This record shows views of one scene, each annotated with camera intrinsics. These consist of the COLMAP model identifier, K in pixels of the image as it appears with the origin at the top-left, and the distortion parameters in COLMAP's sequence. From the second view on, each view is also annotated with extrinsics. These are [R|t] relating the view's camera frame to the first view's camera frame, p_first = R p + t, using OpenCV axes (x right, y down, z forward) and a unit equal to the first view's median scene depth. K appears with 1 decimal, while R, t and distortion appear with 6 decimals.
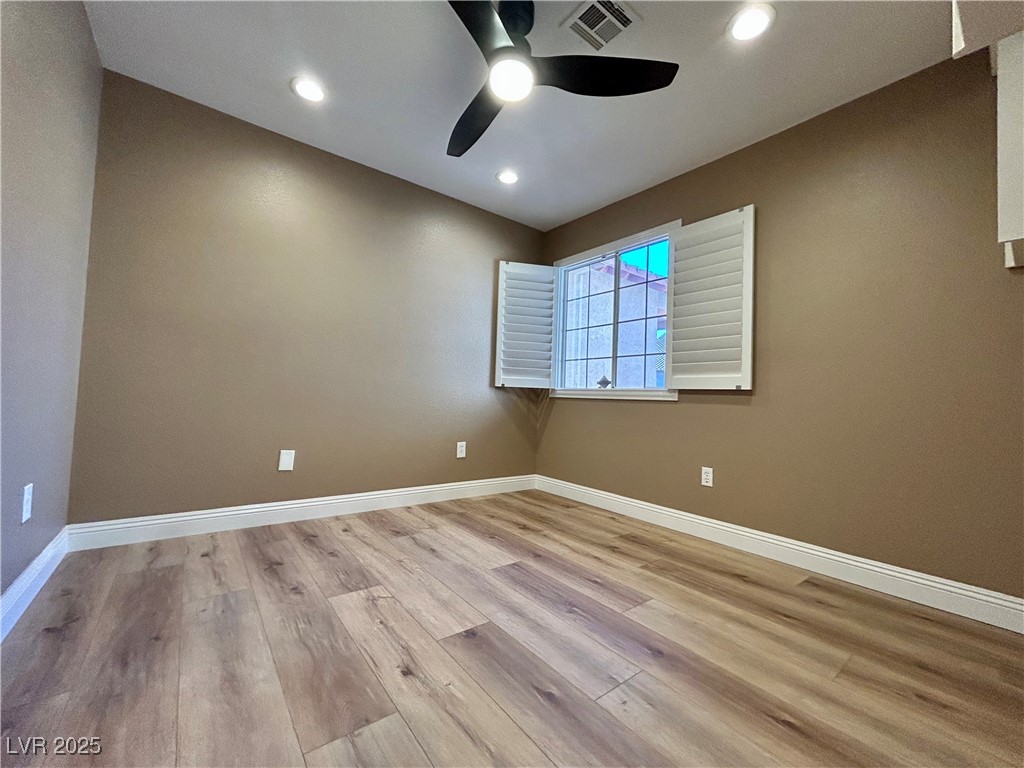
lens RADIAL K [[412.6, 0, 512.7], [0, 412.6, 382.5], [0, 0, 1]] dist [-0.000959, 0.000329]
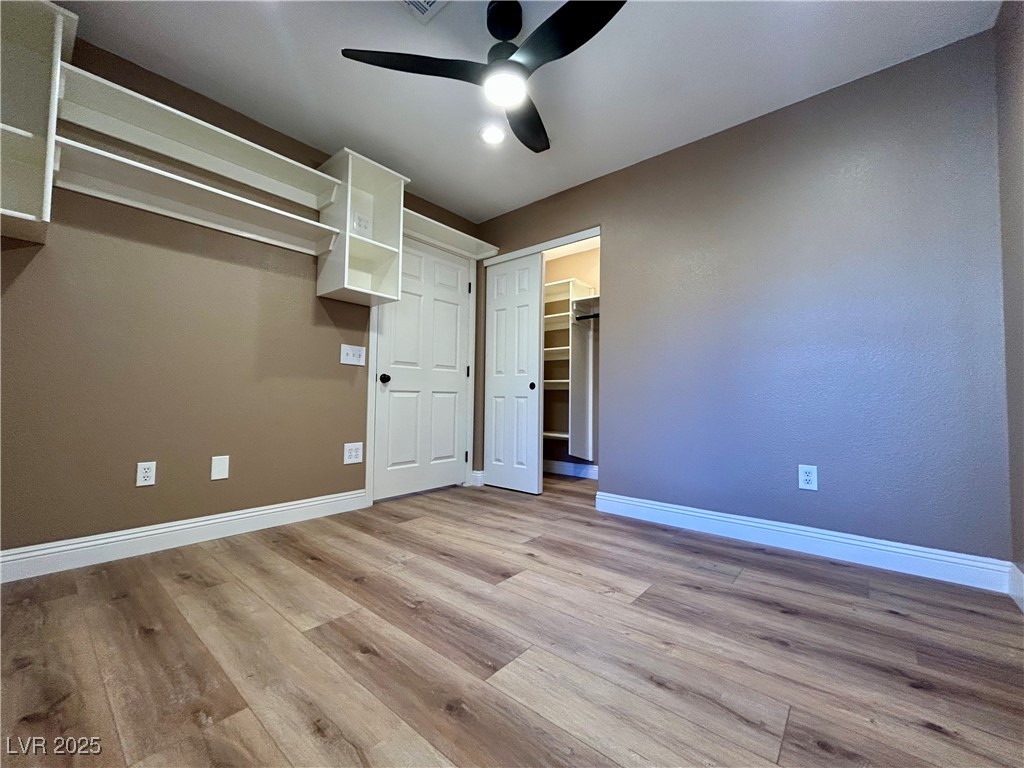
lens RADIAL K [[412.6, 0, 512.7], [0, 412.6, 382.5], [0, 0, 1]] dist [-0.000959, 0.000329]
pose [[-0.977221, -0.057991, -0.204149, 0.140279], [-0.041073, 0.995434, -0.086159, 0.104878], [0.208213, -0.075812, -0.975141, 1.875226]]
